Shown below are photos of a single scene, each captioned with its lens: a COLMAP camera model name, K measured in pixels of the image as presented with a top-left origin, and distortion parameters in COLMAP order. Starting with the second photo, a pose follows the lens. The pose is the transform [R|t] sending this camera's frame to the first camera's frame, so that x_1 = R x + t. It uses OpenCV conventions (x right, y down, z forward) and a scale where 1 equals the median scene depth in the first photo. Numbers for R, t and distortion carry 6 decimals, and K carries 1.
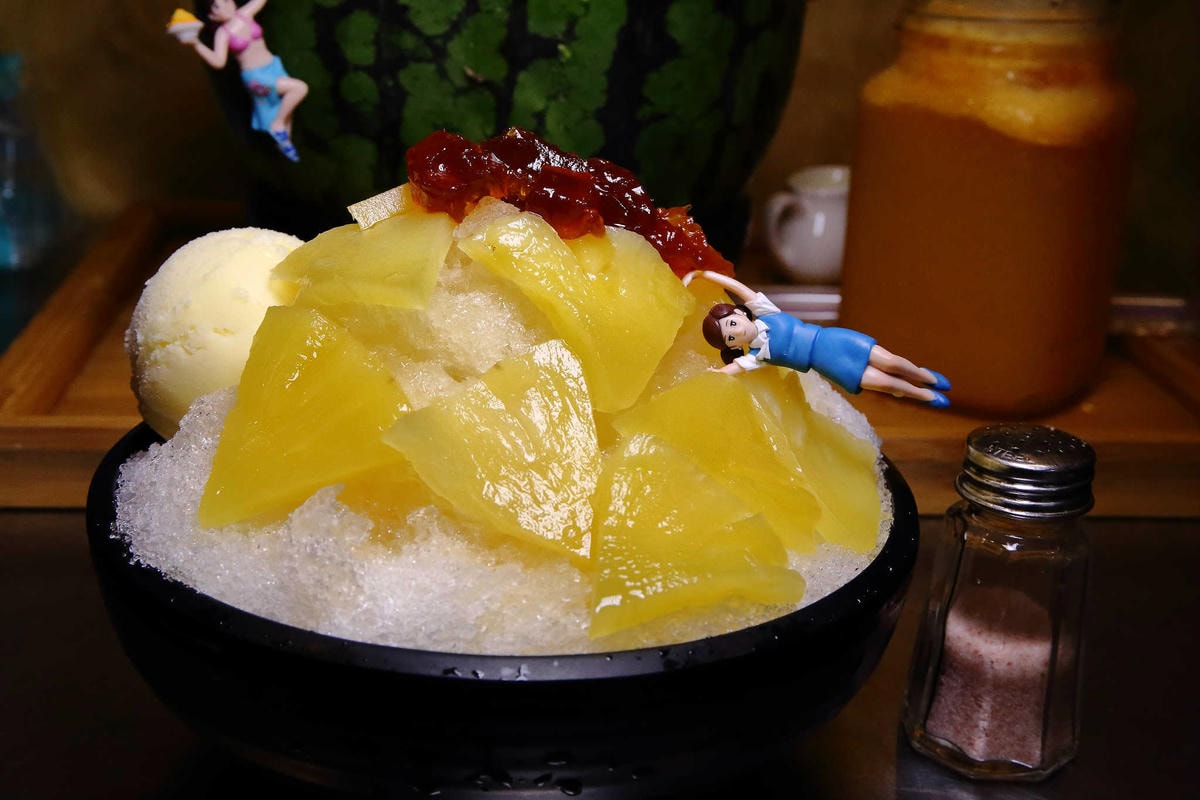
lens RADIAL K [[1526.4, 0, 600.0], [0, 1526.4, 400.0], [0, 0, 1]] dist [-0.005526, 0.016845]
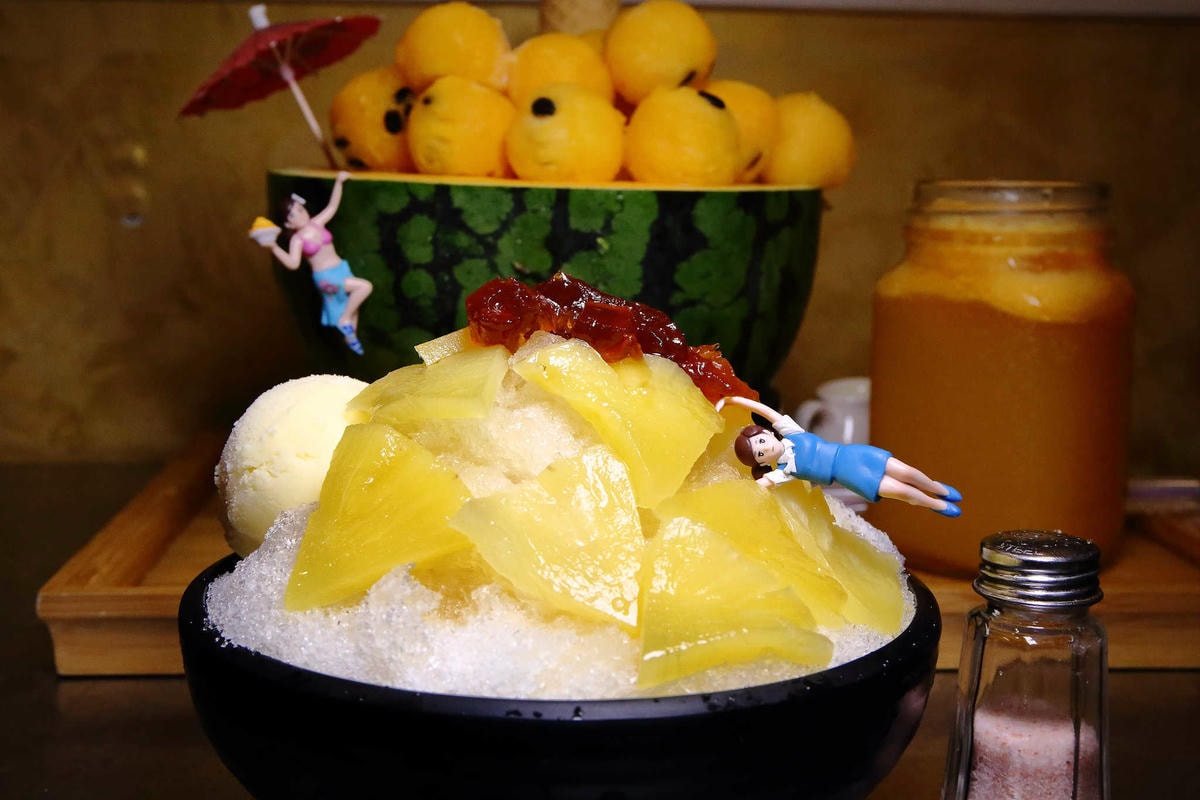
lens RADIAL K [[1526.4, 0, 600.0], [0, 1526.4, 400.0], [0, 0, 1]] dist [-0.005526, 0.016845]
pose [[0.999255, -0.028825, -0.025659, -0.000146], [0.023564, 0.982296, -0.185848, 0.123285], [0.030562, 0.185105, 0.982243, -0.097392]]
